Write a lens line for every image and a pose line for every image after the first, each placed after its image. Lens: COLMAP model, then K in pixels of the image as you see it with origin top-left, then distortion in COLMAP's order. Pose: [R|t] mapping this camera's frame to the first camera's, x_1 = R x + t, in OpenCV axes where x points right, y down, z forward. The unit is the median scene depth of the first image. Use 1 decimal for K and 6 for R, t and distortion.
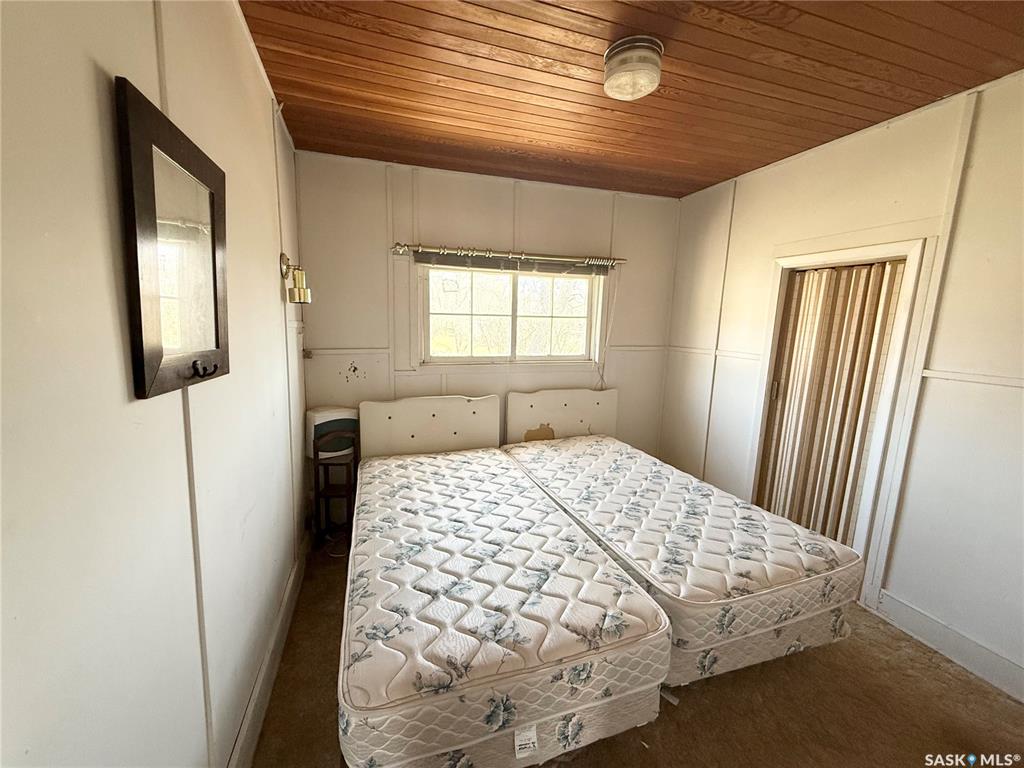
lens RADIAL K [[405.2, 0, 510.5], [0, 405.2, 386.1], [0, 0, 1]] dist [-0.000913, 0.000365]
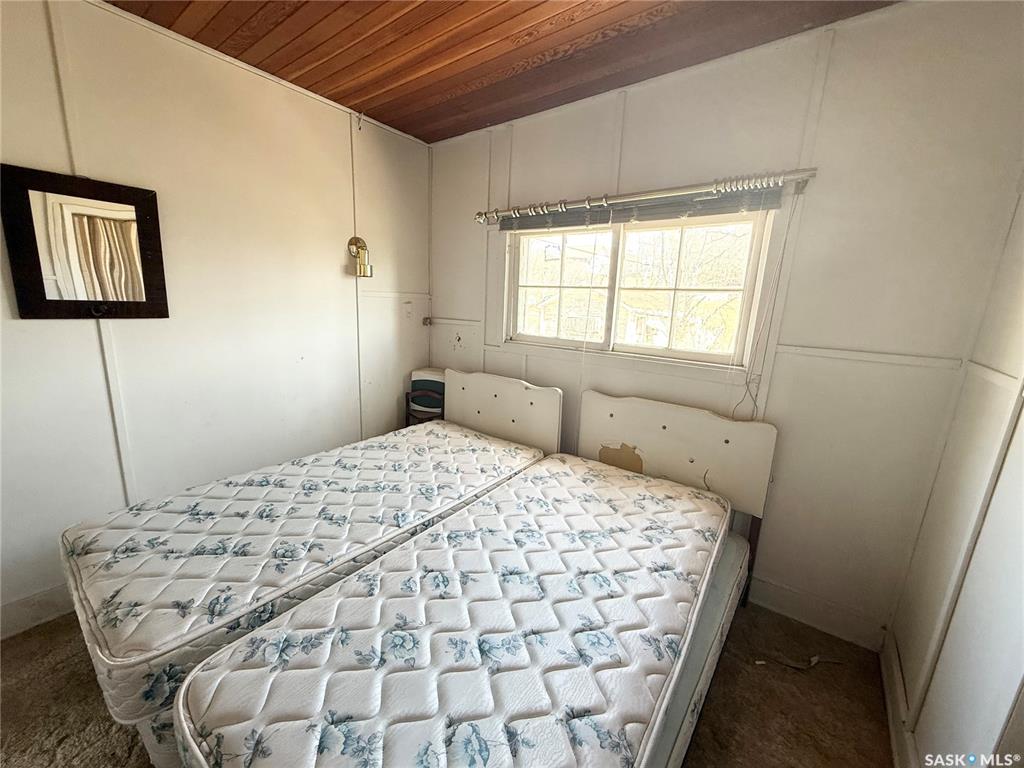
lens RADIAL K [[405.2, 0, 506.1], [0, 405.2, 384.1], [0, 0, 1]] dist [-0.000913, 0.000365]
pose [[0.556435, 0.179614, -0.811246, 0.551938], [-0.149798, 0.982043, 0.114682, -0.062009], [0.817277, 0.057710, 0.573348, 0.461855]]
